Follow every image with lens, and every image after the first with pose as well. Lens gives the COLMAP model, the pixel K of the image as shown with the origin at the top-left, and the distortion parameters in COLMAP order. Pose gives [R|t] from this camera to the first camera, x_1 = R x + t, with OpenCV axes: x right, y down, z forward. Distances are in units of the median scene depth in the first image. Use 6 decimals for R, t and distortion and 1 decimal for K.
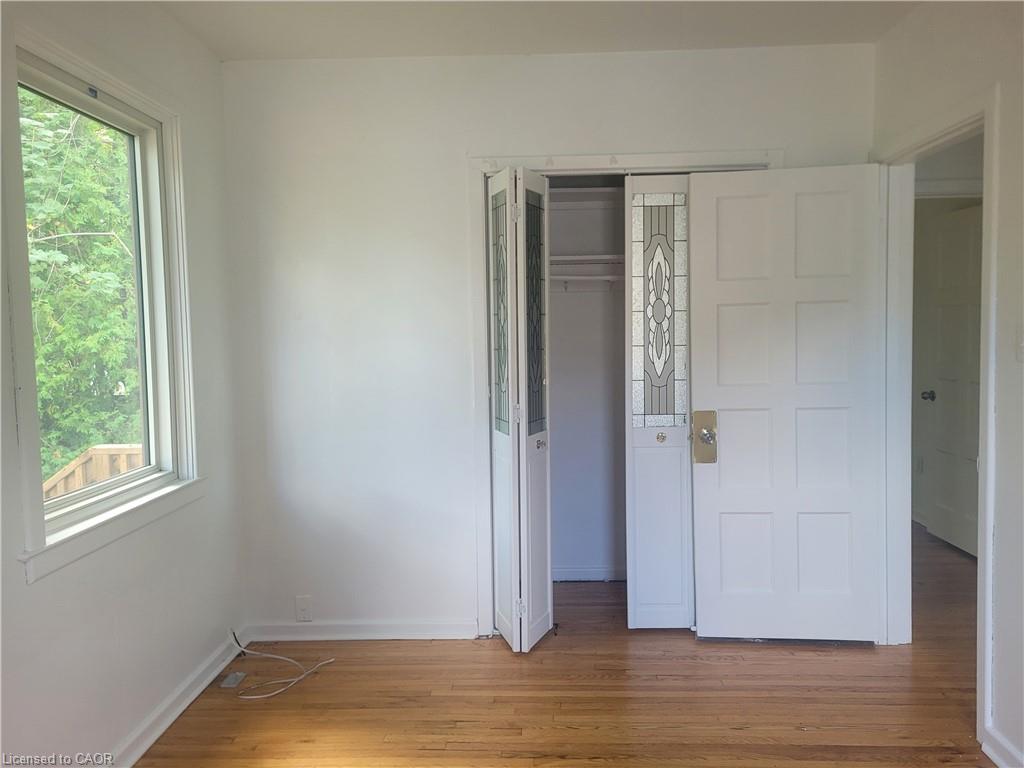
lens RADIAL K [[764.9, 0, 511.5], [0, 764.9, 381.8], [0, 0, 1]] dist [0.002061, 0.000923]
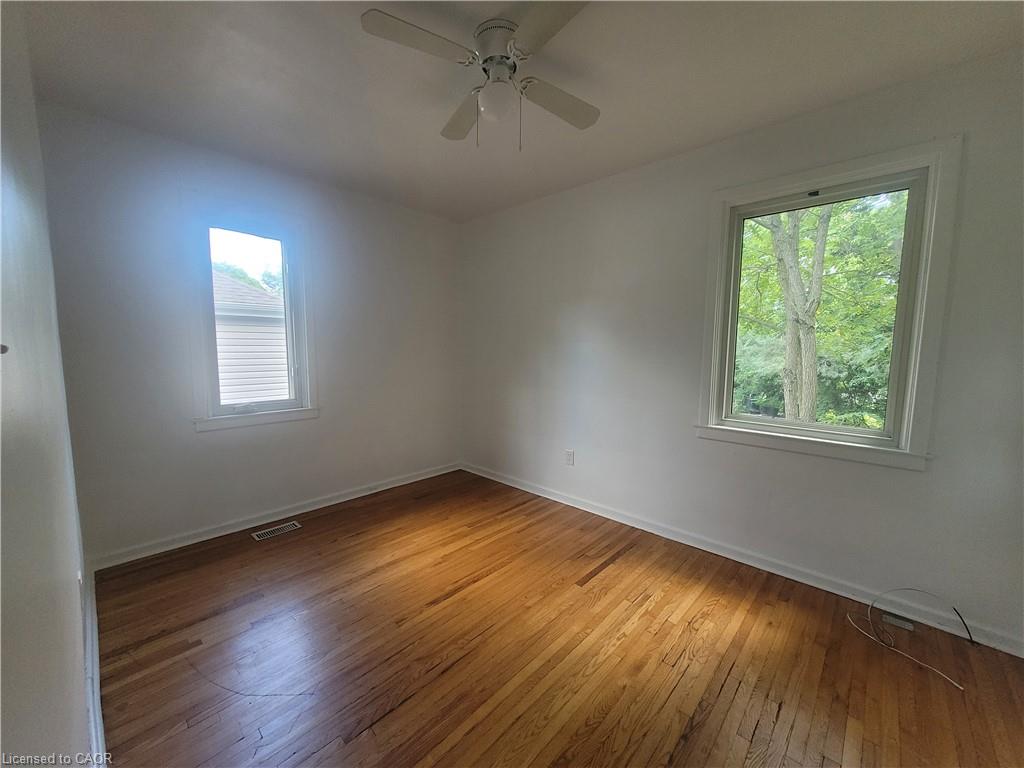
lens RADIAL K [[401.9, 0, 513.2], [0, 401.9, 384.5], [0, 0, 1]] dist [-0.003881, -0.000326]
pose [[-0.662060, 0.078015, -0.745379, 0.554352], [-0.057413, 0.986365, 0.154234, -0.050633], [0.747248, 0.144907, -0.648554, 1.046763]]
